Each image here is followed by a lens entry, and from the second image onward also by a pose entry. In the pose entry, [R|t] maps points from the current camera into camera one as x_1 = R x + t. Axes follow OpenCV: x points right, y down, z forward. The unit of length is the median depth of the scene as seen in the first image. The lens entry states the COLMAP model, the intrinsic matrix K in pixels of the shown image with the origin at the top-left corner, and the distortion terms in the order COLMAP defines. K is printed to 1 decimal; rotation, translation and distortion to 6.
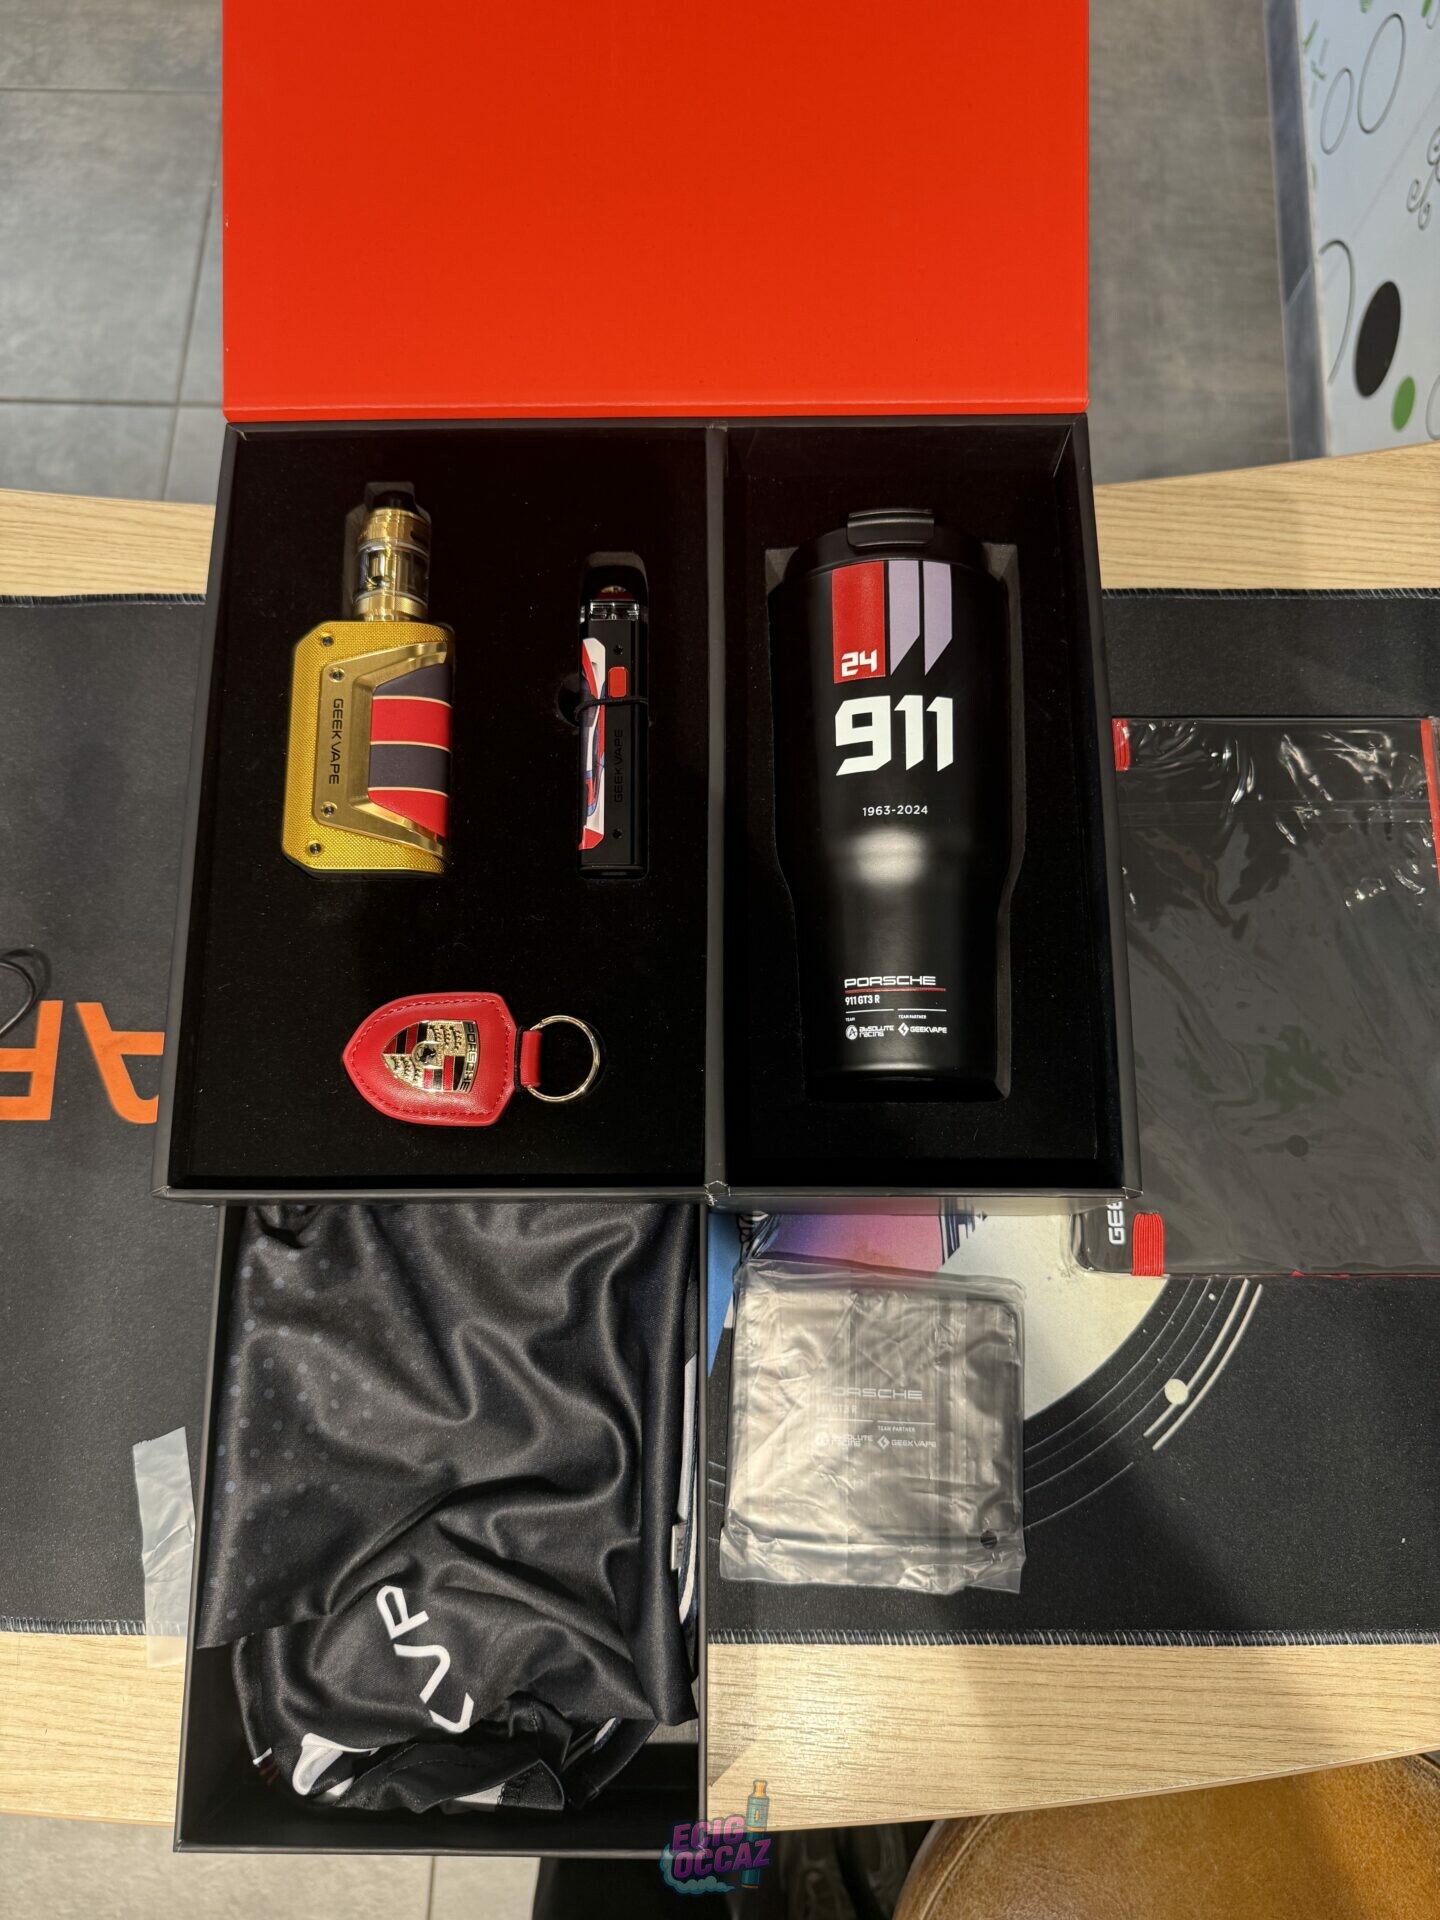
lens RADIAL K [[1441.9, 0, 725.1], [0, 1441.9, 959.8], [0, 0, 1]] dist [-0.032890, 0.003088]
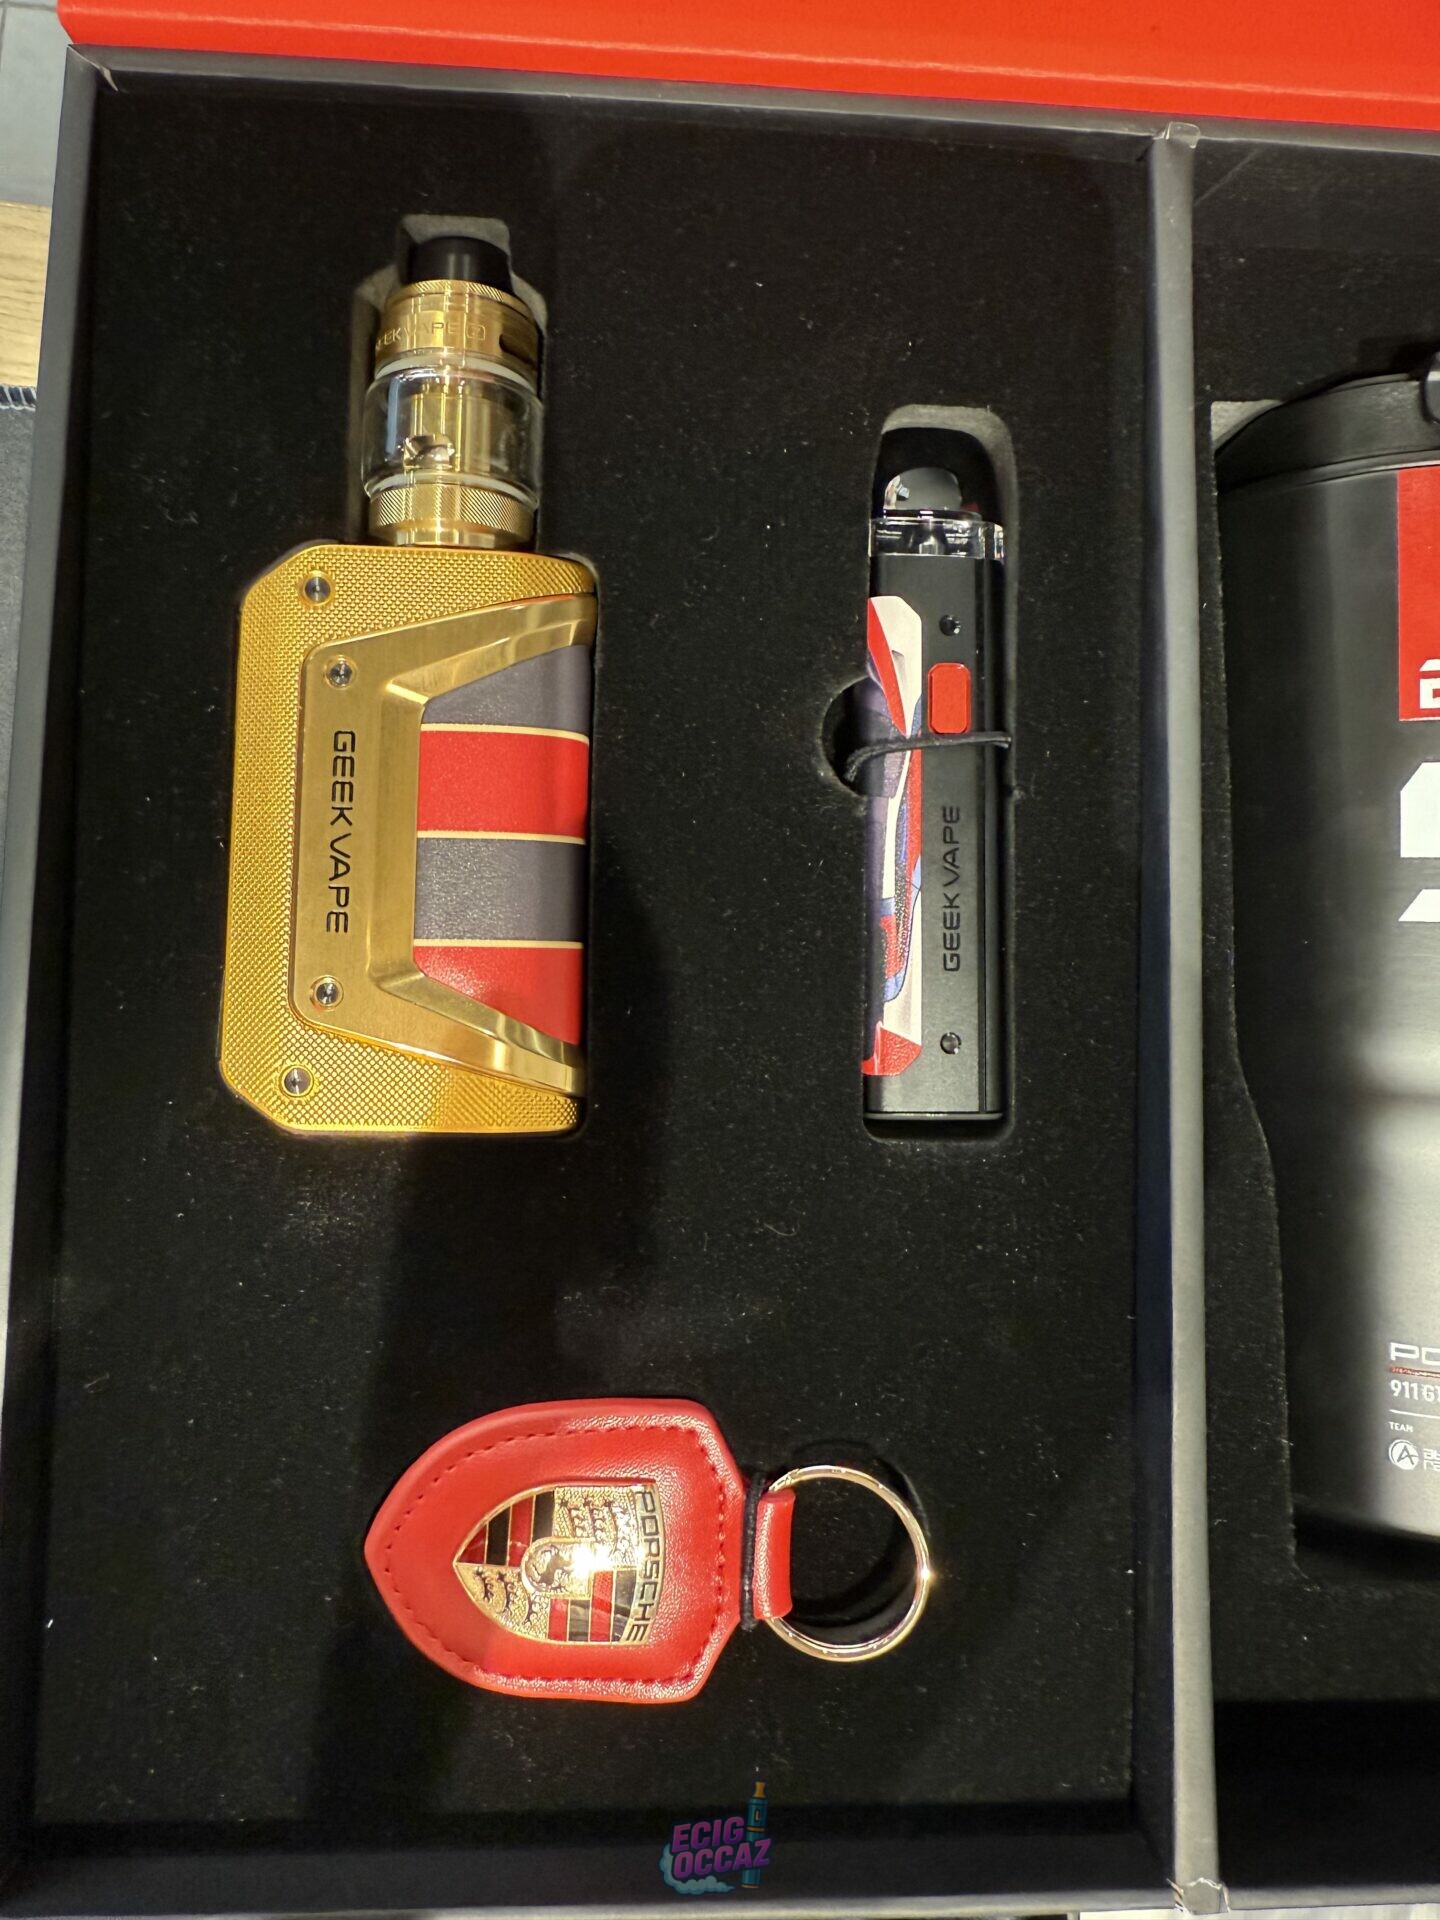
lens RADIAL K [[1441.9, 0, 717.2], [0, 1441.9, 957.6], [0, 0, 1]] dist [-0.032890, 0.003088]
pose [[0.998670, 0.028022, 0.043285, -0.168570], [-0.033870, 0.989447, 0.140882, -0.175459], [-0.038881, -0.142161, 0.989080, 0.539651]]
